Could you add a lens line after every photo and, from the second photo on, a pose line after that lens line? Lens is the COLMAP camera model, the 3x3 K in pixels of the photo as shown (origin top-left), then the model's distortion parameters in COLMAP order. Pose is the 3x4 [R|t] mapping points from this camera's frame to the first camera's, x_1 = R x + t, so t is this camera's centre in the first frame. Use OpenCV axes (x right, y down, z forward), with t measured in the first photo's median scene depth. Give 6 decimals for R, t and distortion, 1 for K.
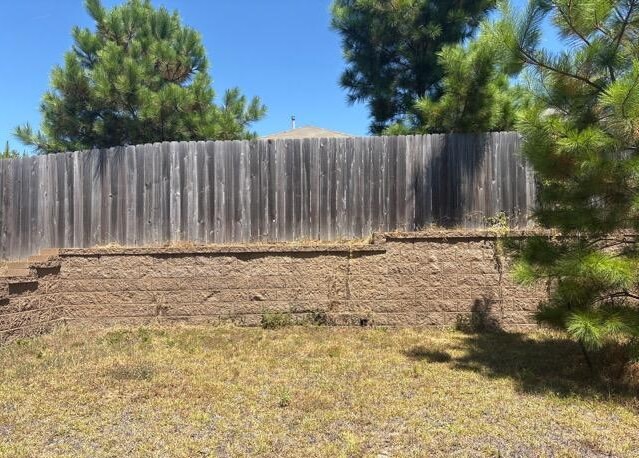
lens RADIAL K [[484.7, 0, 318.3], [0, 484.7, 238.0], [0, 0, 1]] dist [0.021161, -0.024115]
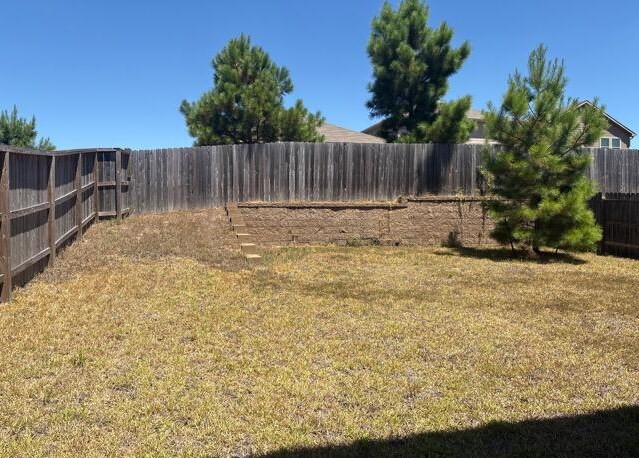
lens RADIAL K [[484.7, 0, 318.3], [0, 484.7, 238.0], [0, 0, 1]] dist [0.021161, -0.024115]
pose [[0.967879, -0.003933, 0.251385, -0.642683], [-0.016969, 0.996576, 0.080923, 0.001112], [-0.250842, -0.082590, 0.964498, -0.712351]]
